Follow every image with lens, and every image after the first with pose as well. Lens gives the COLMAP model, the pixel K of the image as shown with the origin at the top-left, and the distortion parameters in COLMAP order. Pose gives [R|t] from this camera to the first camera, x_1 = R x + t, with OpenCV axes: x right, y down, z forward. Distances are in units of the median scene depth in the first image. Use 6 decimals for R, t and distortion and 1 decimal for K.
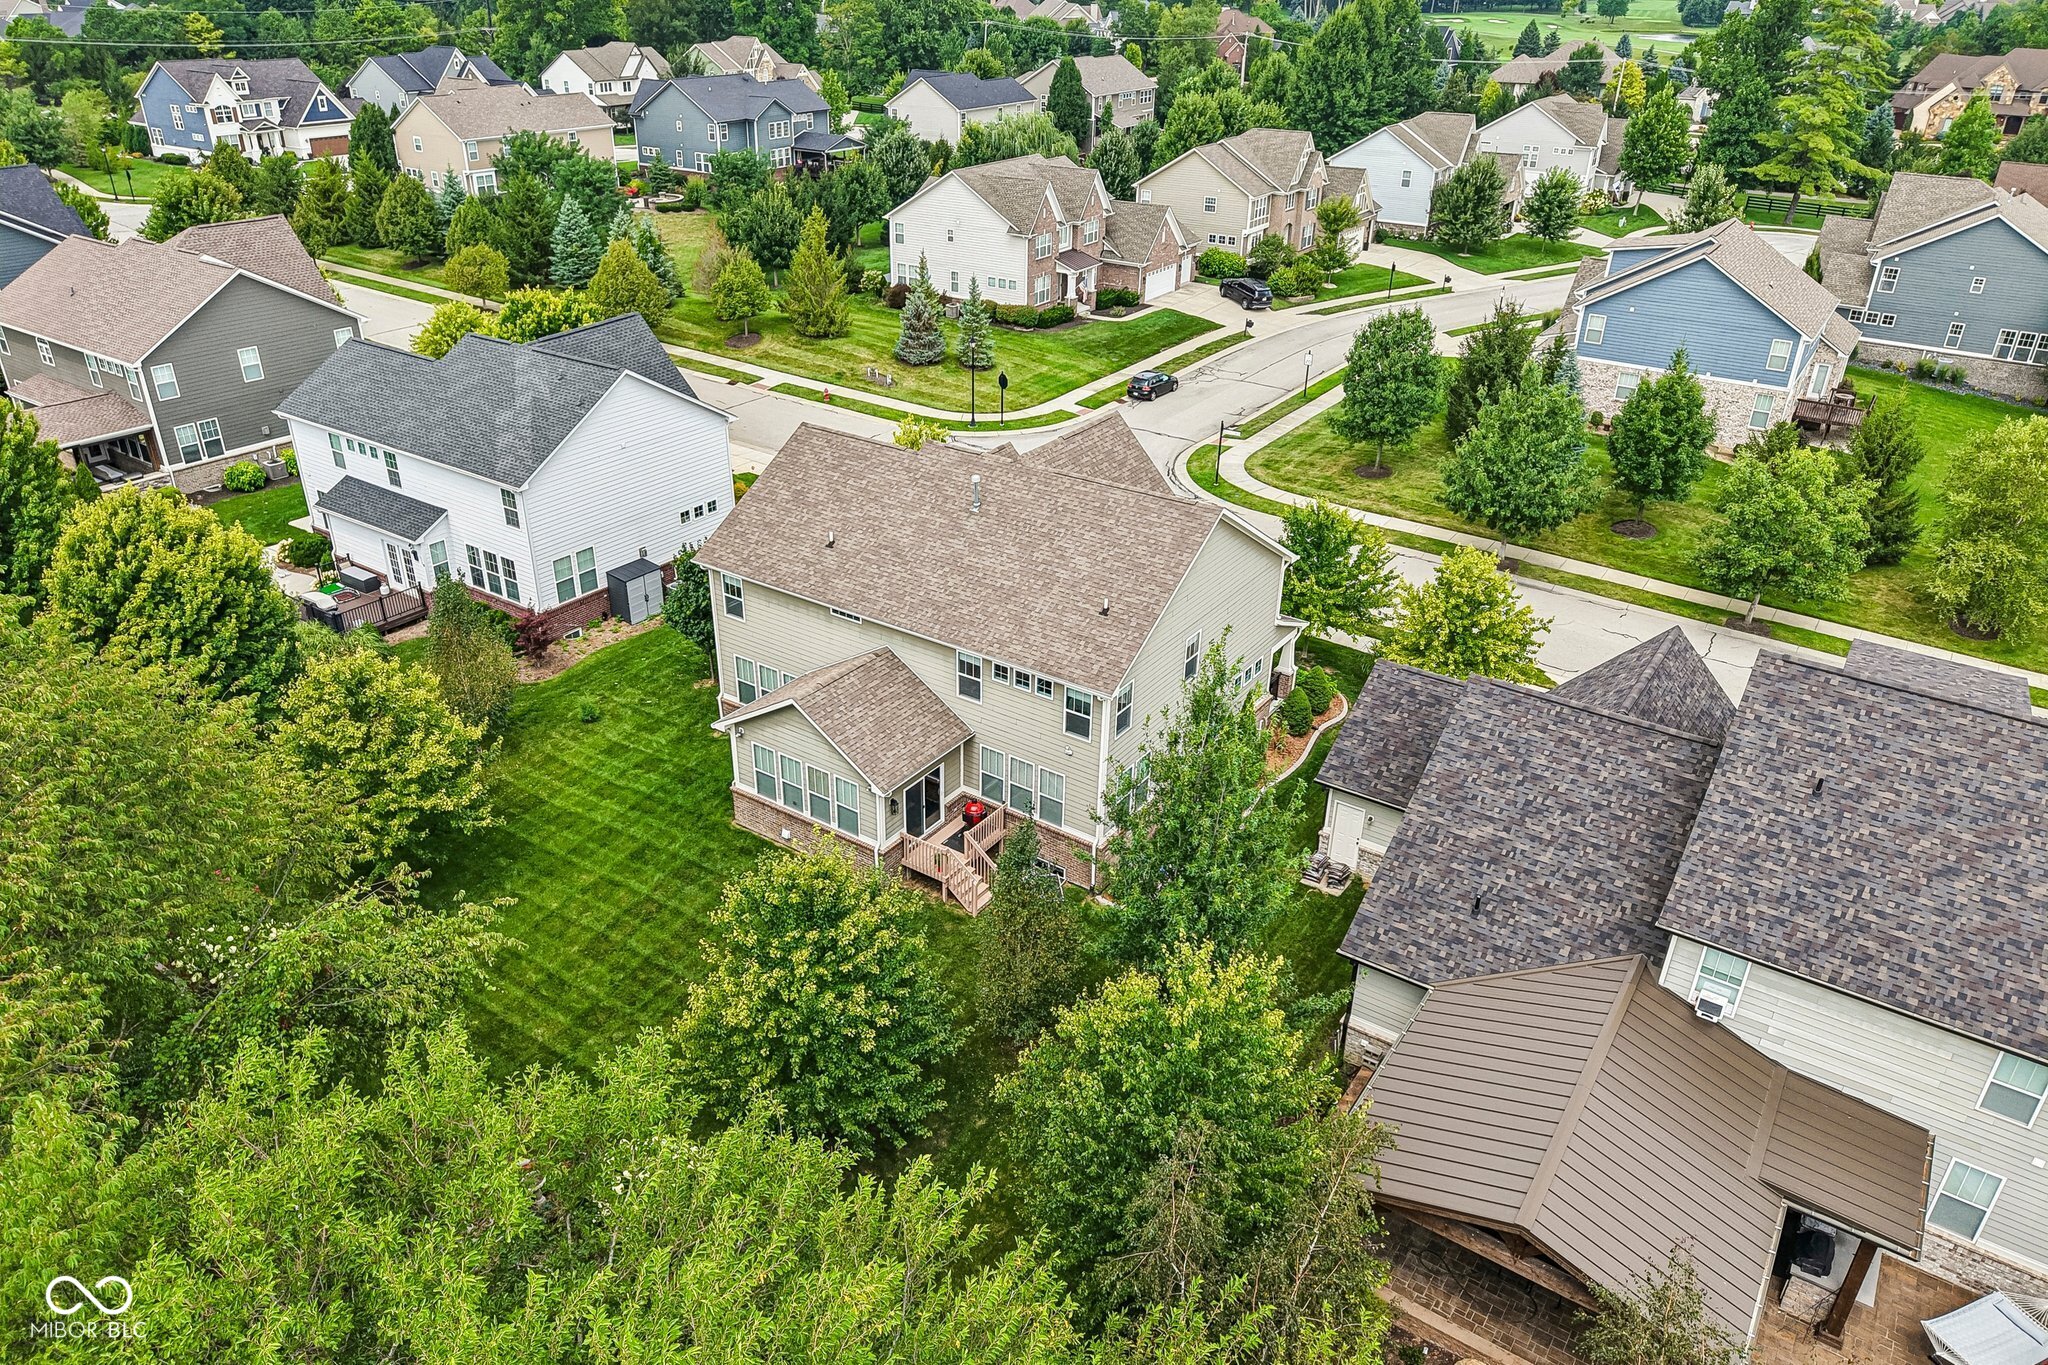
lens RADIAL K [[1412.6, 0, 1002.6], [0, 1412.6, 673.3], [0, 0, 1]] dist [0.060824, -0.110220]
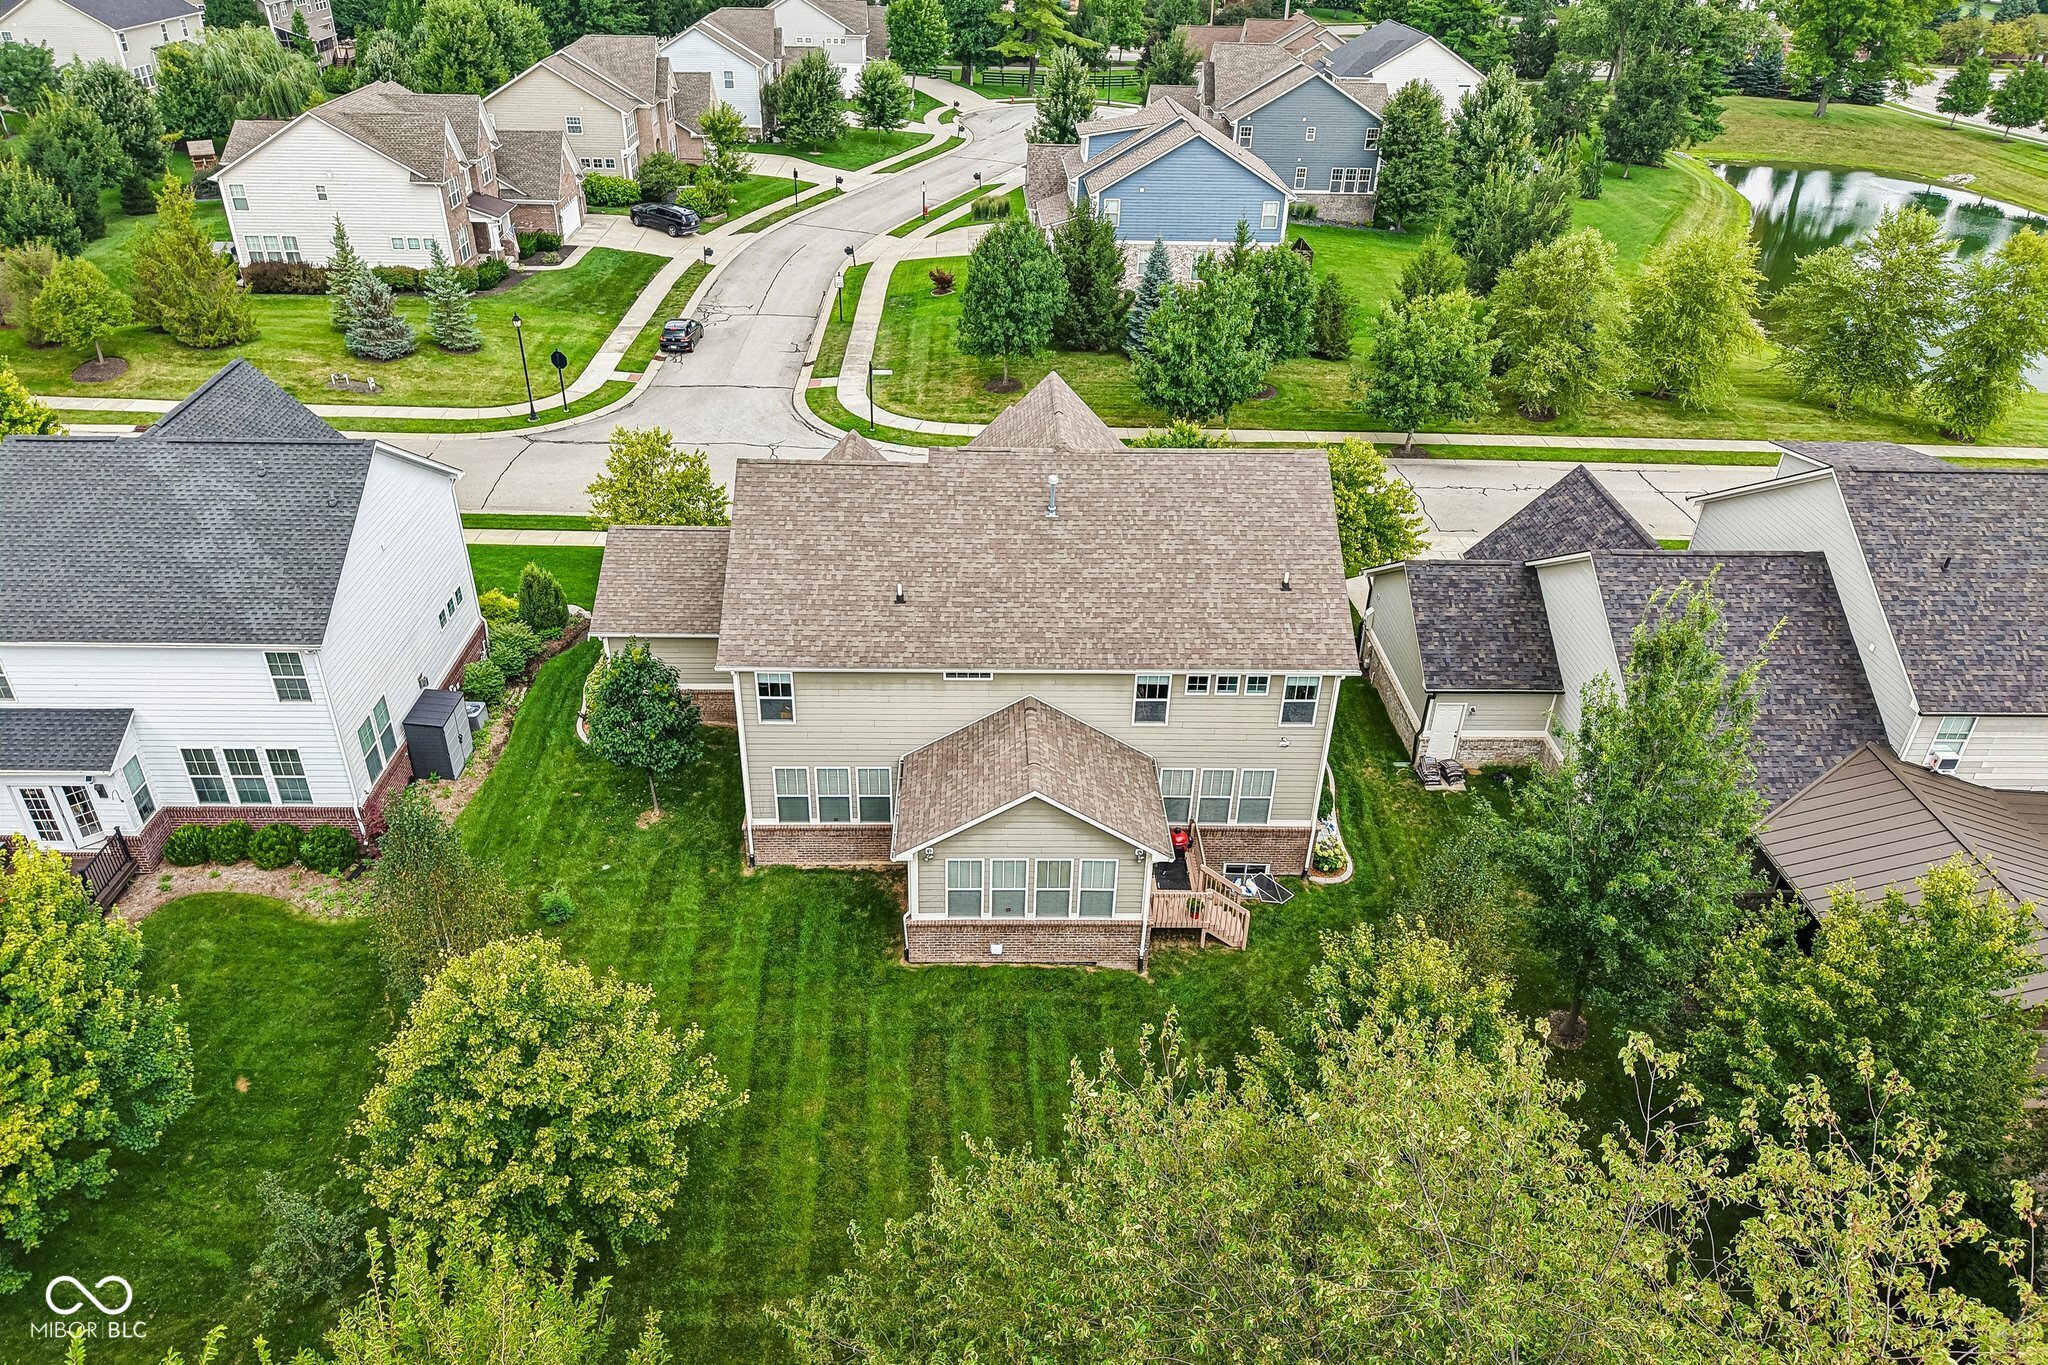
lens RADIAL K [[1366.3, 0, 1037.1], [0, 1366.3, 685.0], [0, 0, 1]] dist [0.009112, -0.002681]
pose [[0.793868, -0.306309, 0.525307, -0.396830], [0.259206, 0.951910, 0.163340, -0.123802], [-0.550078, 0.006492, 0.835088, 0.249989]]
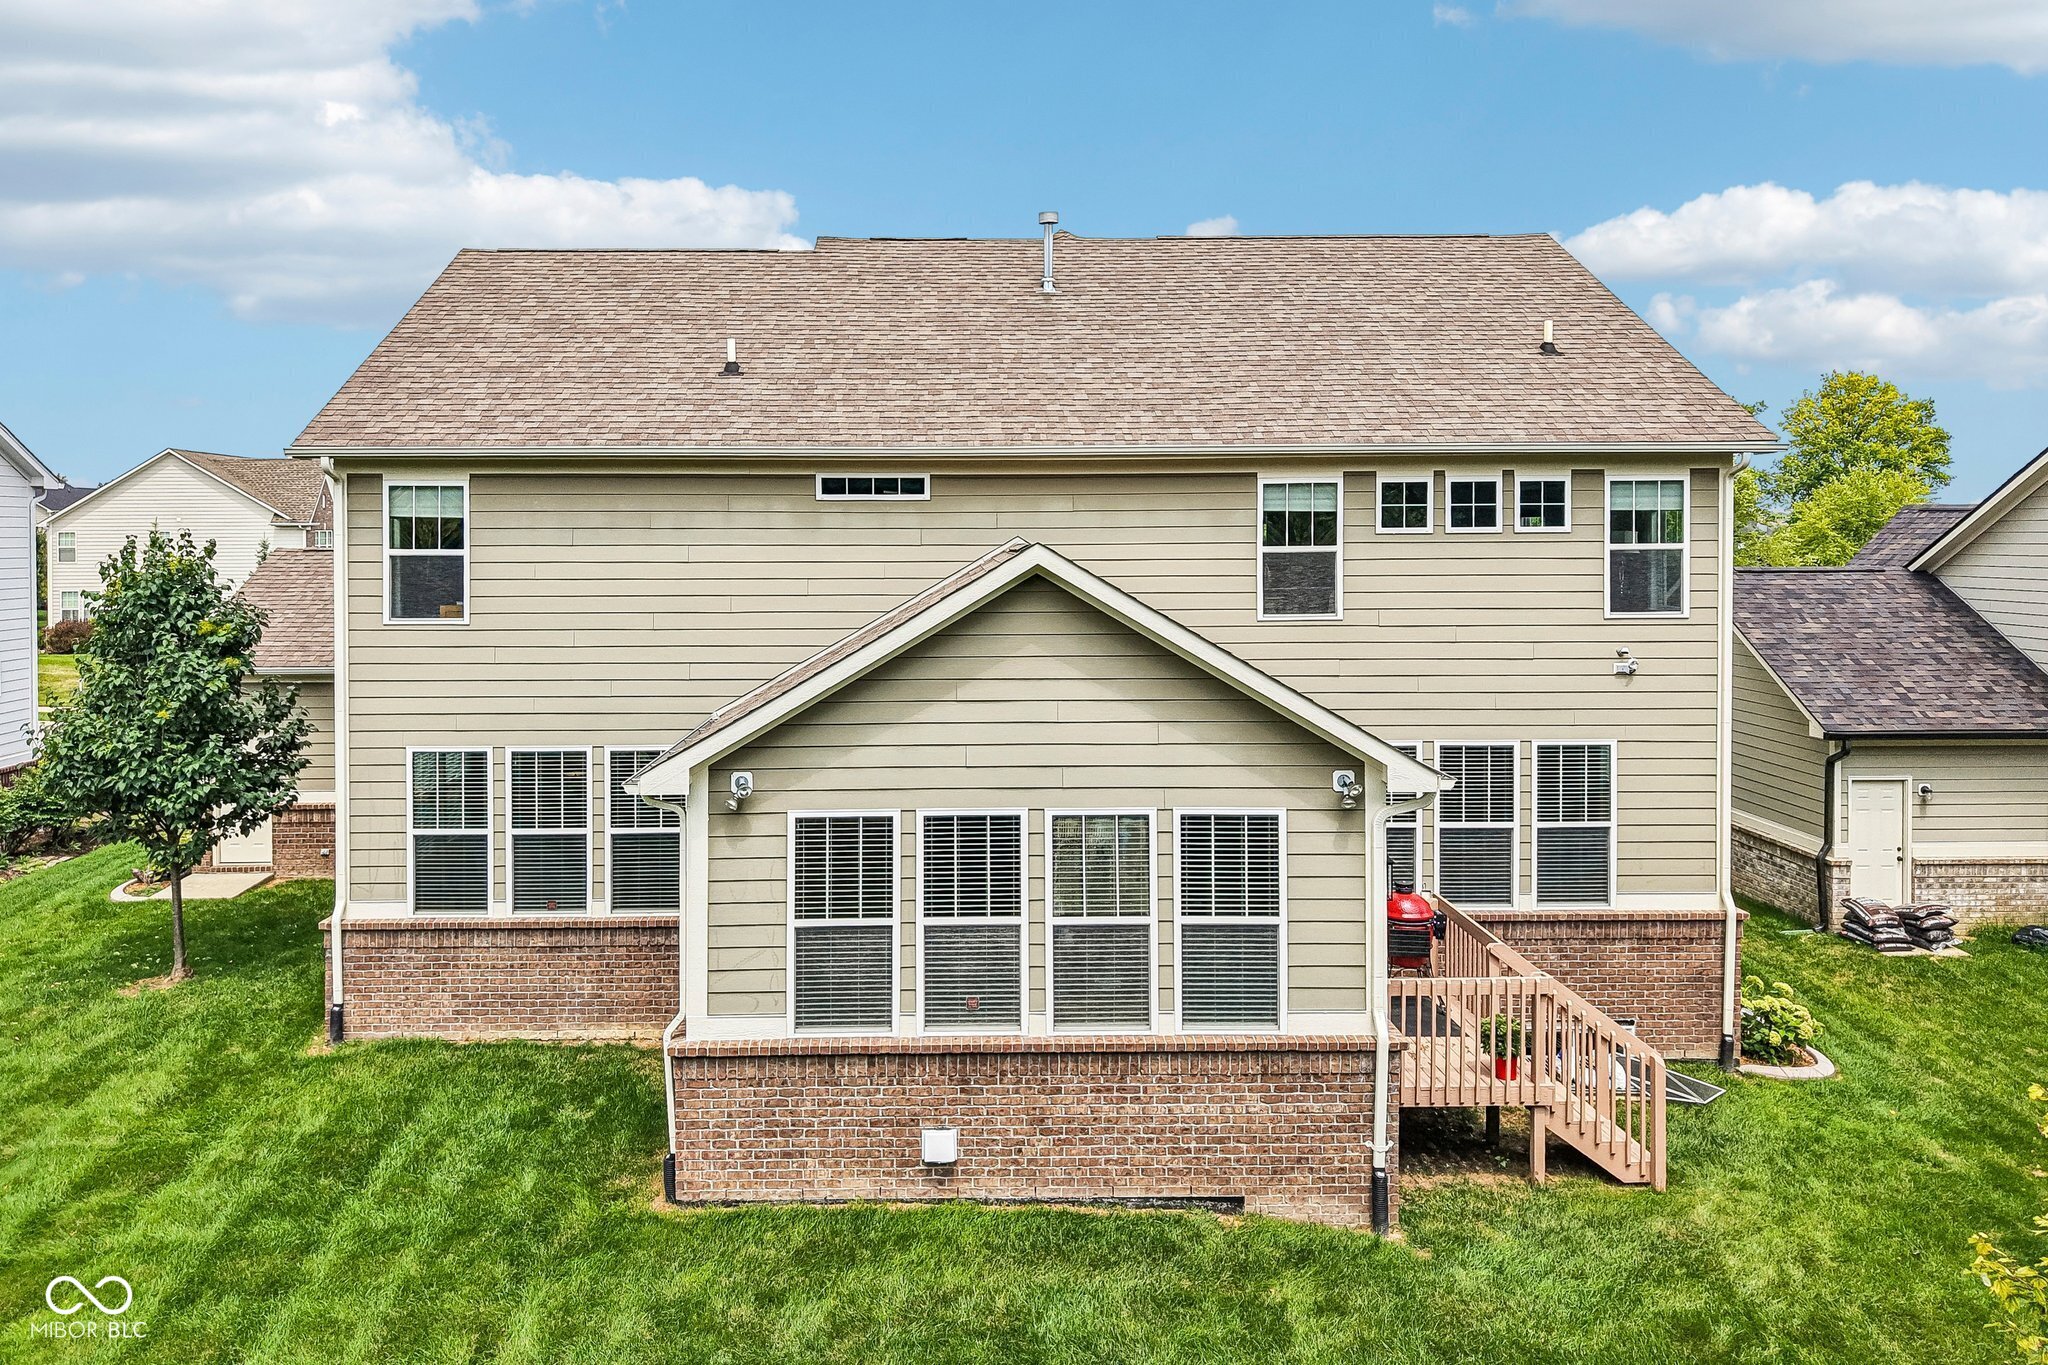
lens RADIAL K [[1421.3, 0, 960.9], [0, 1421.3, 565.4], [0, 0, 1]] dist [-0.007304, -0.003456]
pose [[0.809327, -0.023050, 0.586906, -0.241763], [0.276905, 0.896191, -0.346648, 0.084998], [-0.517990, 0.443068, 0.731694, 0.584843]]
